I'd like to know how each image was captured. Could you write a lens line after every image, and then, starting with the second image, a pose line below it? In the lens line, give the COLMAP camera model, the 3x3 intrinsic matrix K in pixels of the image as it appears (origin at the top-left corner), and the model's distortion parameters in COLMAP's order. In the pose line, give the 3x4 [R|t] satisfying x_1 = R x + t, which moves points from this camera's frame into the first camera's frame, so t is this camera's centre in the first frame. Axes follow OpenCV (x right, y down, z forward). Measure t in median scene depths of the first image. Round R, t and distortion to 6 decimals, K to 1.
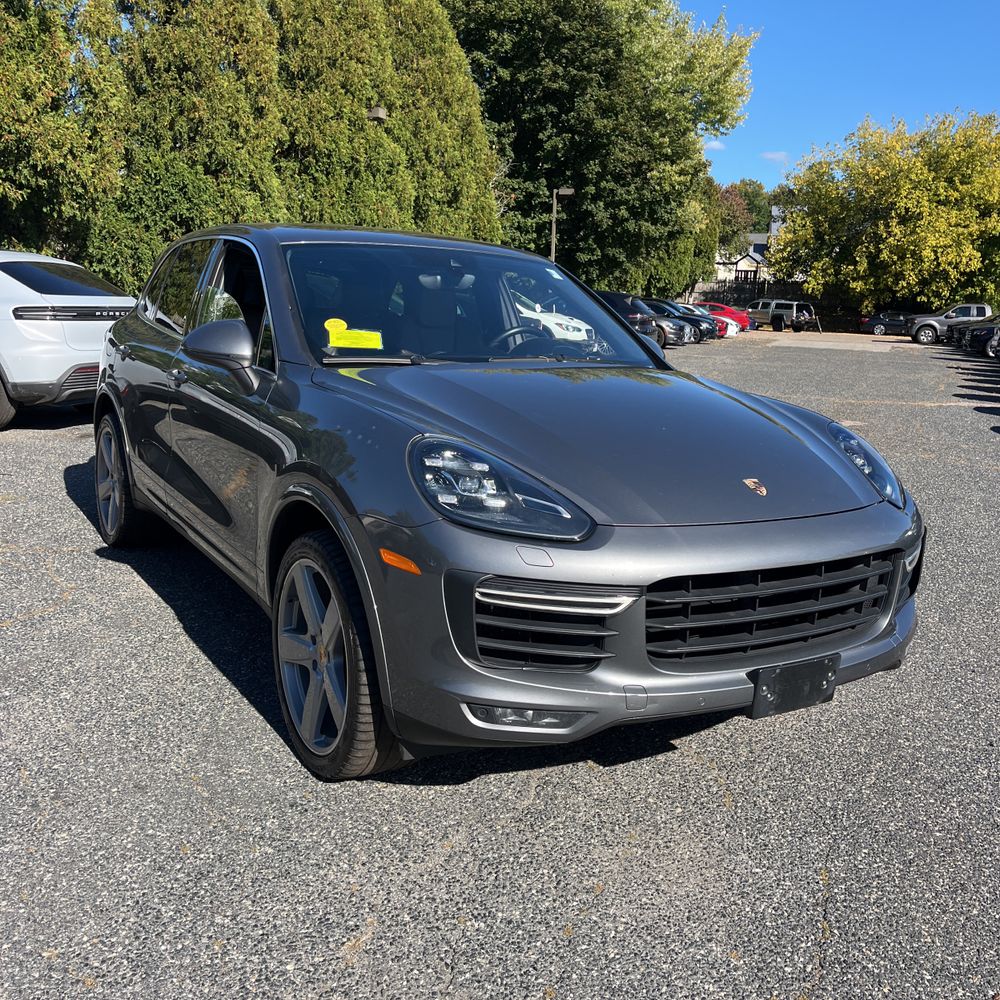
lens RADIAL K [[1006.1, 0, 500.0], [0, 1006.1, 500.0], [0, 0, 1]] dist [0.040304, 0.012865]
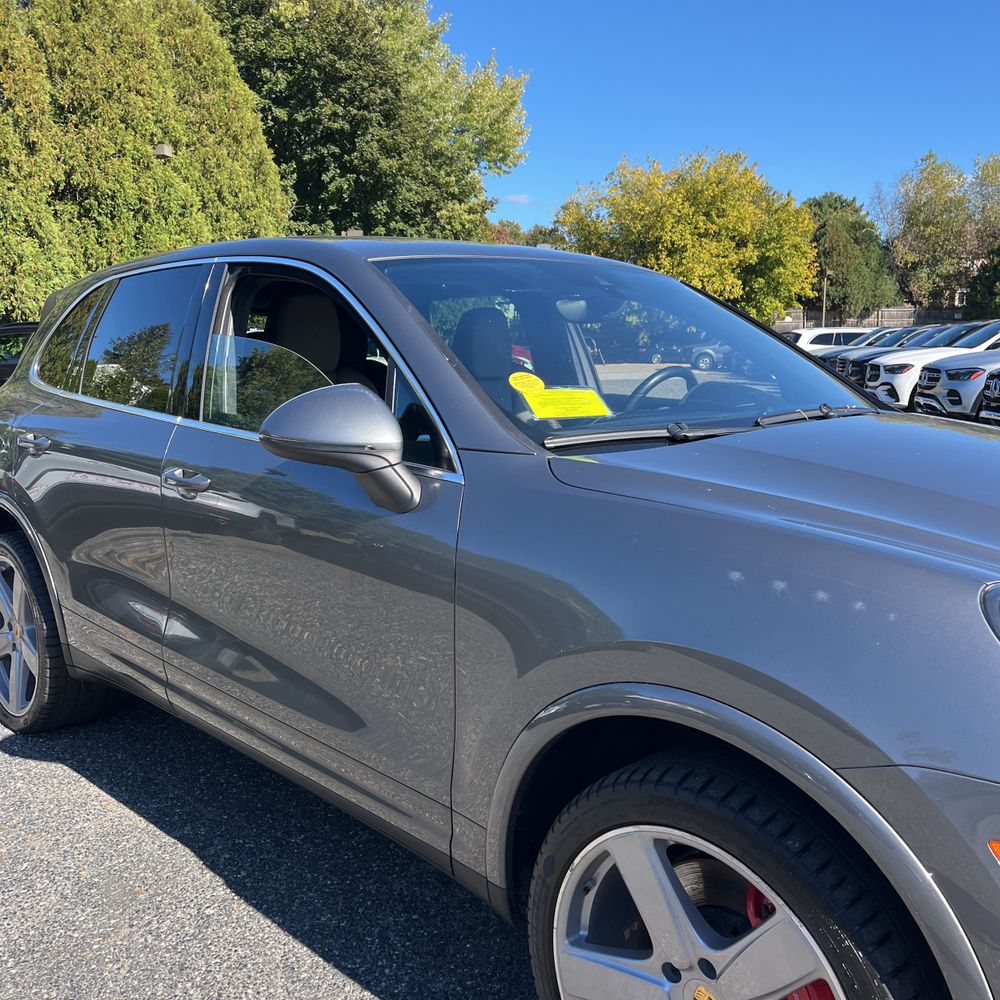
lens RADIAL K [[1005.3, 0, 480.2], [0, 1005.3, 498.3], [0, 0, 1]] dist [0.054960, -0.008026]
pose [[0.976729, -0.084507, 0.197127, -0.031994], [0.092921, 0.995099, -0.033815, -0.008812], [-0.193303, 0.051345, 0.979795, 0.042817]]
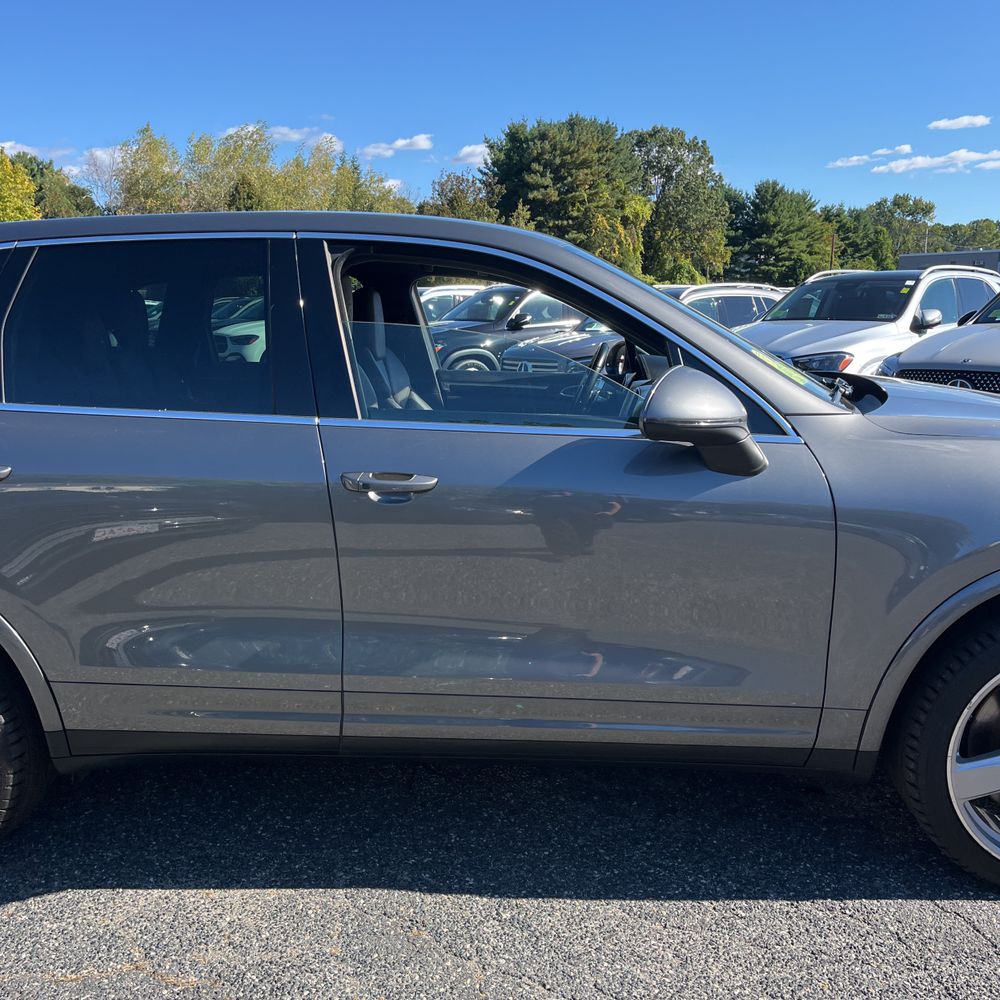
lens RADIAL K [[1031.8, 0, 512.6], [0, 1031.8, 499.6], [0, 0, 1]] dist [0.043300, -0.091707]
pose [[0.560045, -0.205844, 0.802482, -0.089792], [0.201836, 0.973356, 0.108815, -0.019561], [-0.803499, 0.101029, 0.586670, 0.073259]]
